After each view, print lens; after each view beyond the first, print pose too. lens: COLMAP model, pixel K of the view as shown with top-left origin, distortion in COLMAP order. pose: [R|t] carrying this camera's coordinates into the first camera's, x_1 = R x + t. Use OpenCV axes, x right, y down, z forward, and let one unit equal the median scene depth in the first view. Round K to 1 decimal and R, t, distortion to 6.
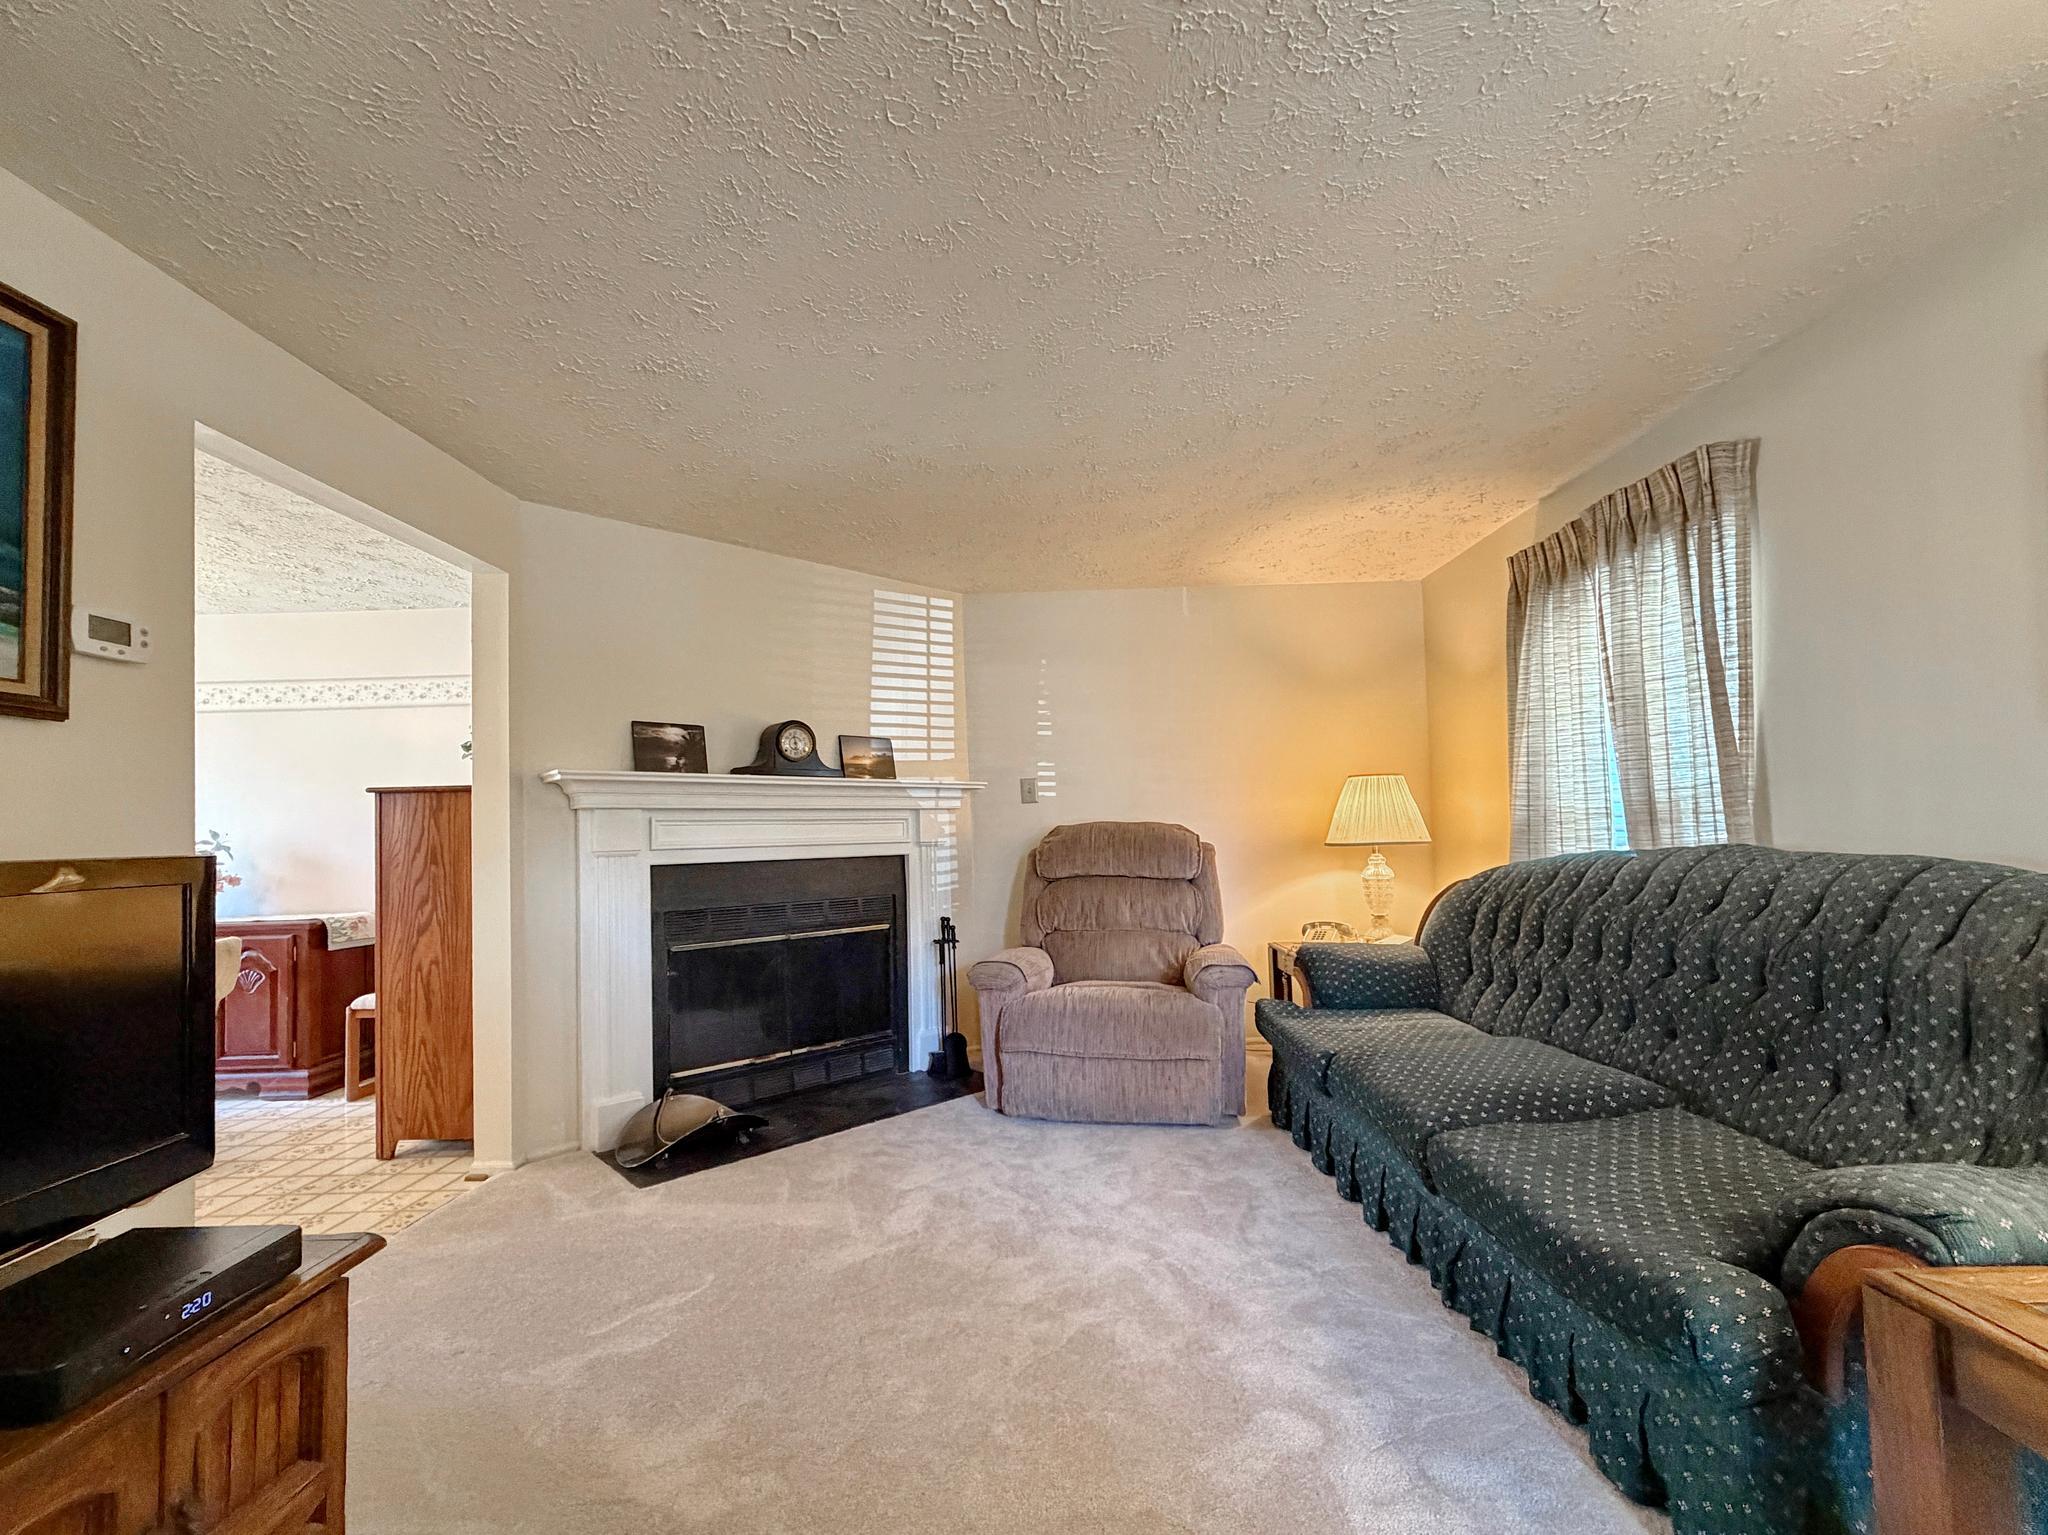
lens RADIAL K [[844.0, 0, 1019.5], [0, 844.0, 771.0], [0, 0, 1]] dist [0.000639, 0.000442]
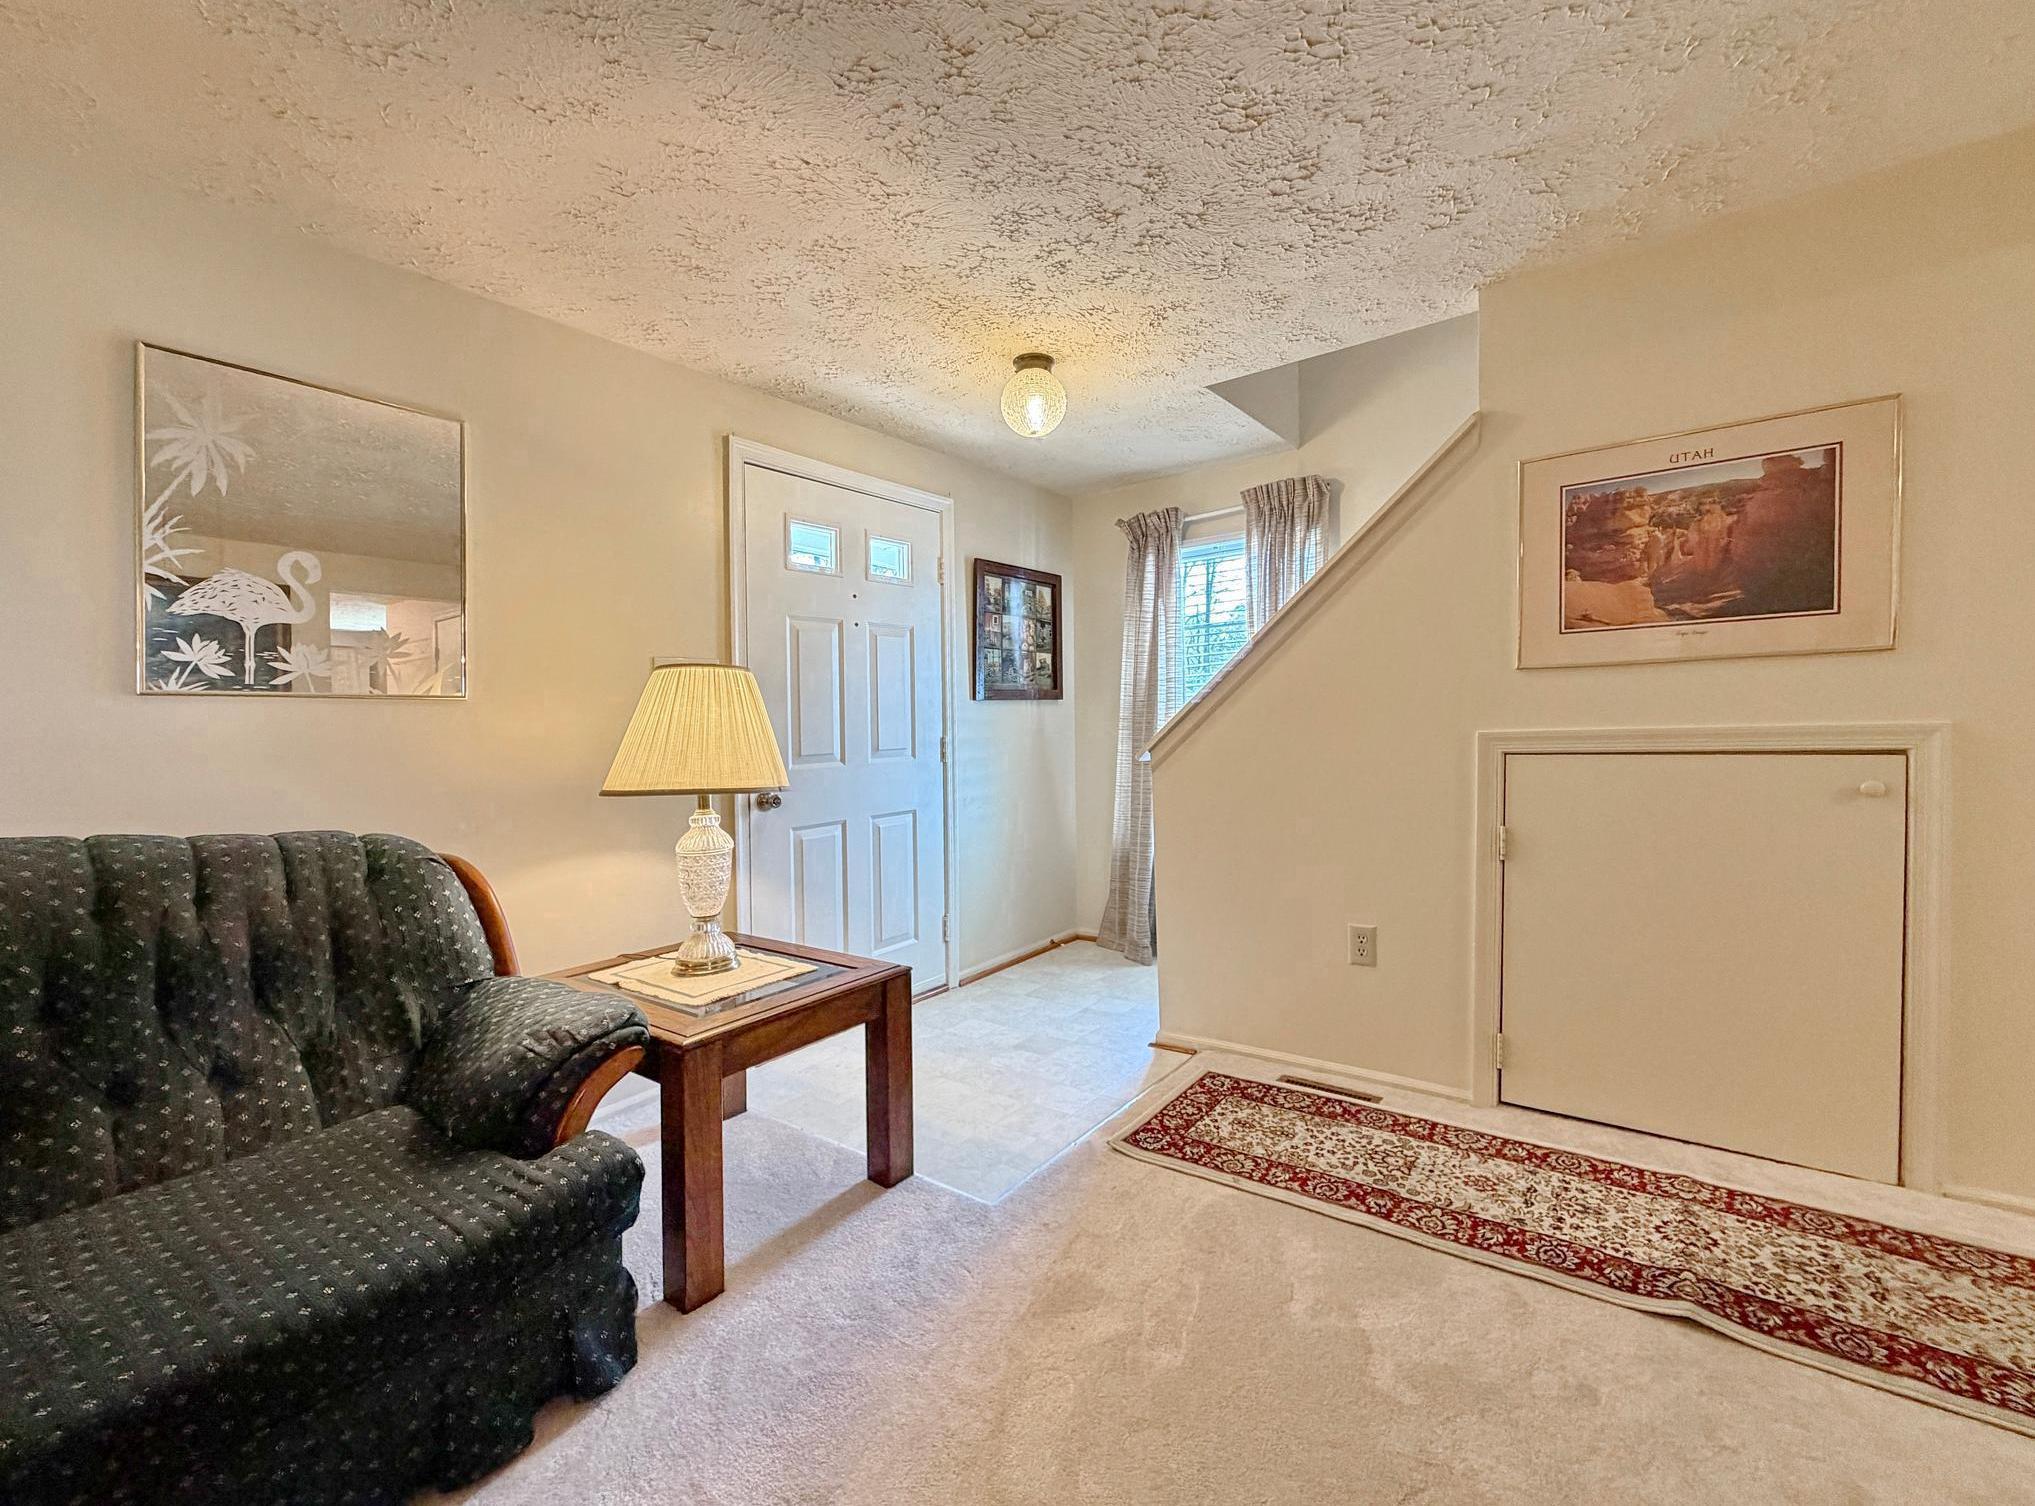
lens RADIAL K [[838.6, 0, 1026.5], [0, 838.6, 746.0], [0, 0, 1]] dist [-0.000120, -0.000146]
pose [[-0.808399, 0.045780, 0.586852, -0.171105], [0.015871, 0.998304, -0.056014, 0.044902], [-0.588421, -0.035968, -0.807754, 0.687699]]
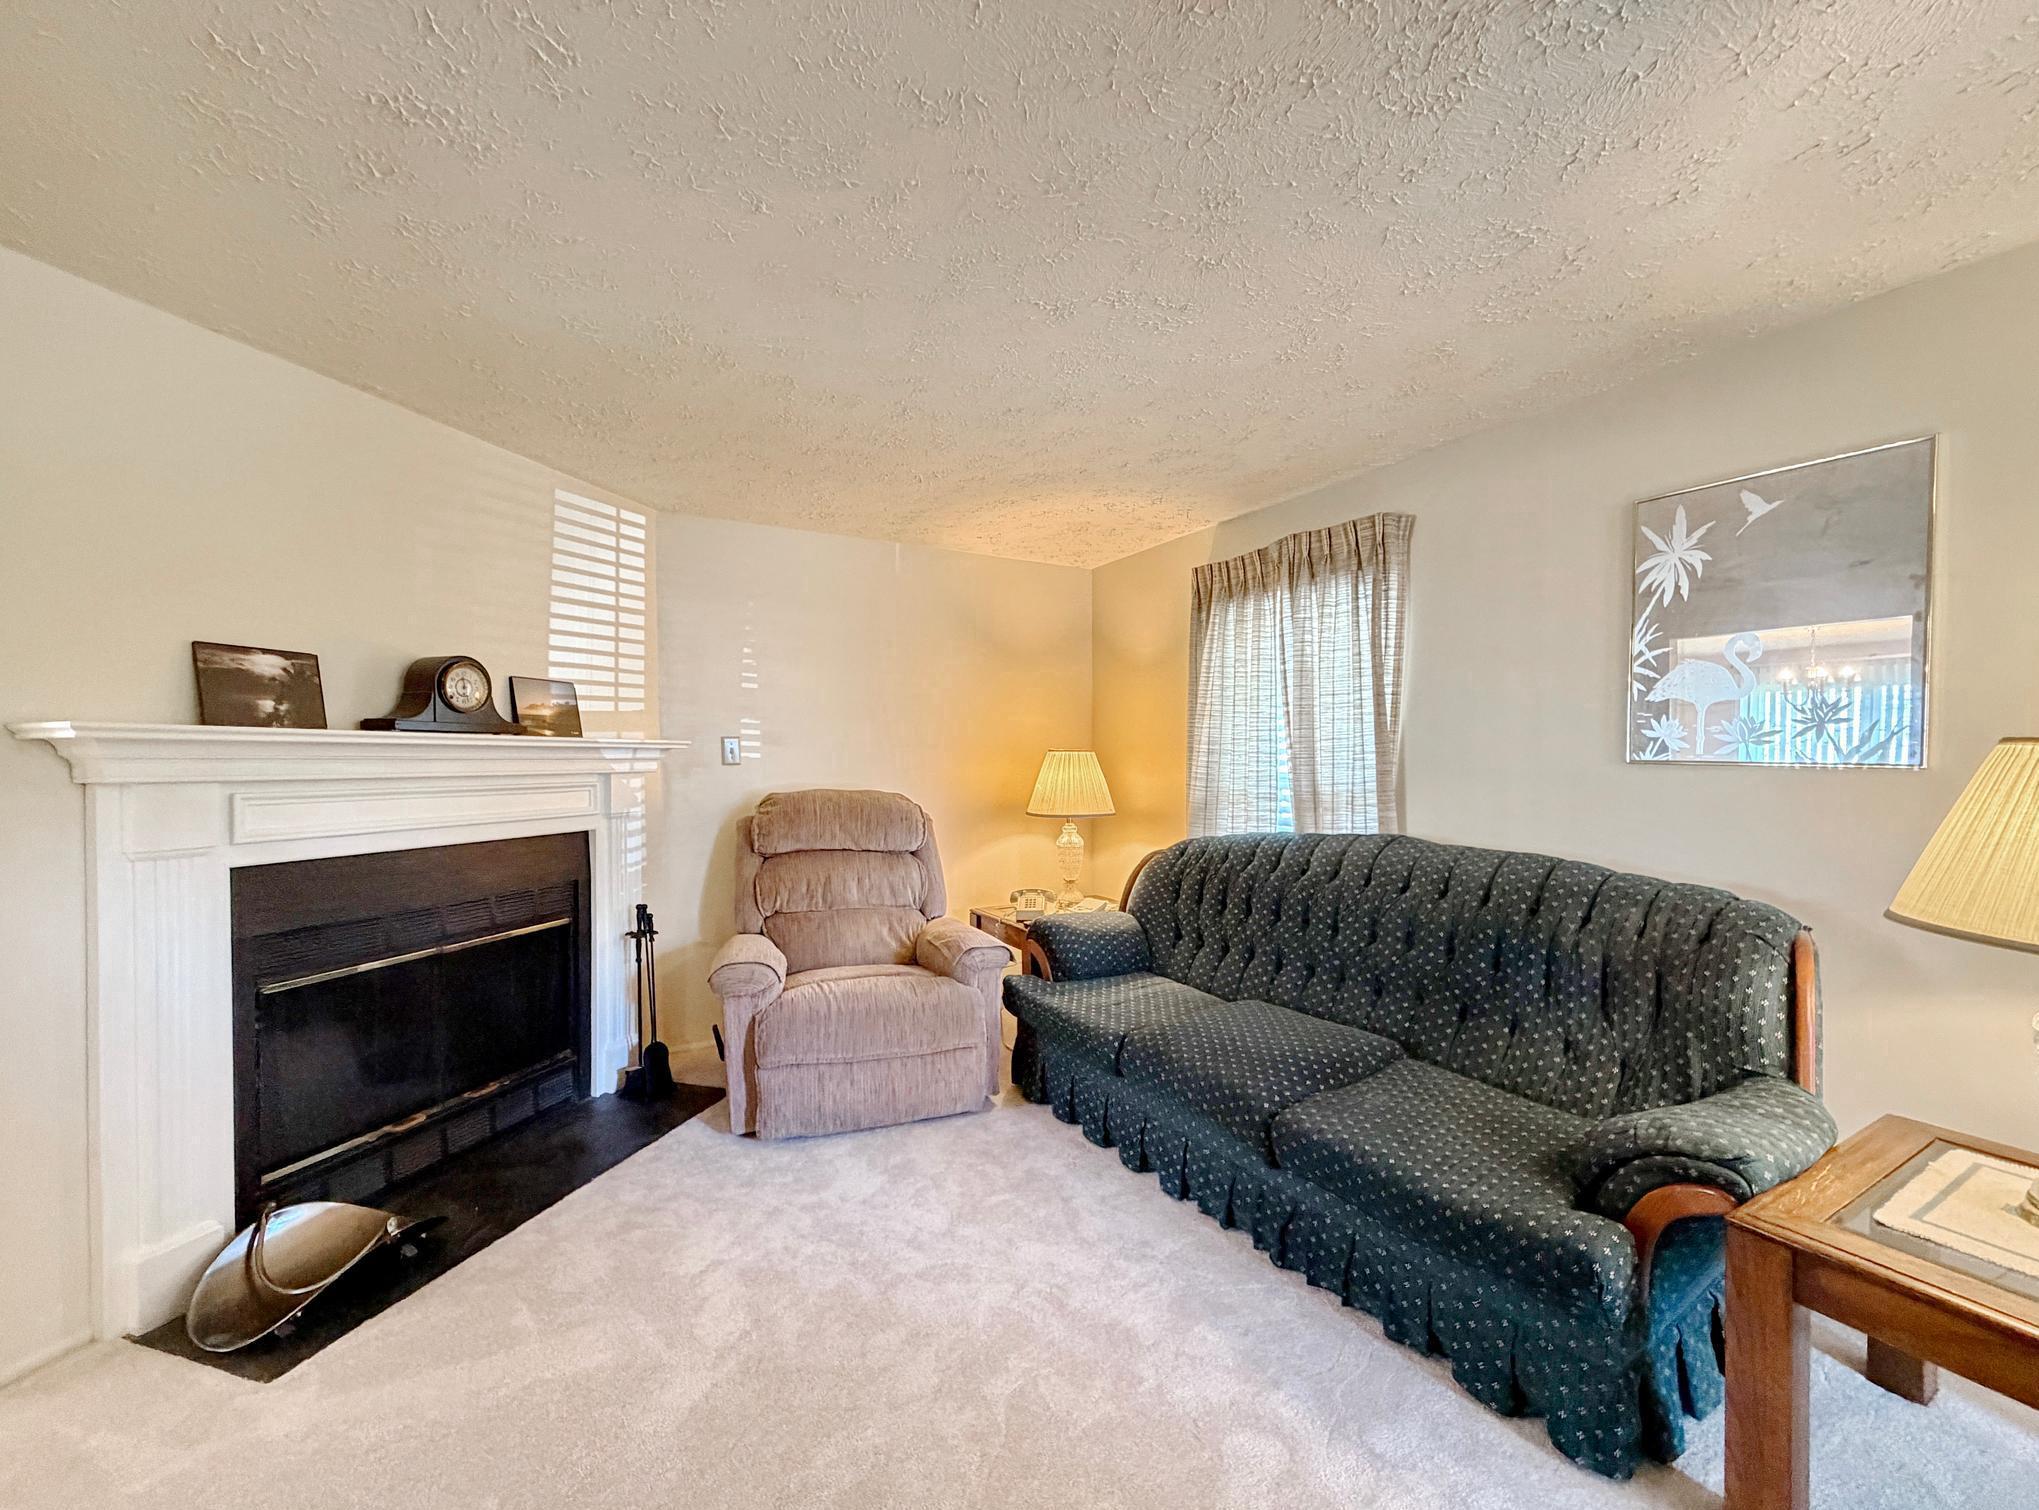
lens RADIAL K [[829.7, 0, 987.1], [0, 829.7, 738.2], [0, 0, 1]] dist [0.000668, 0.000153]
pose [[0.871494, 0.042369, 0.488572, -0.249019], [-0.064616, 0.997496, 0.028756, -0.044114], [-0.486131, -0.056630, 0.872049, 0.168933]]
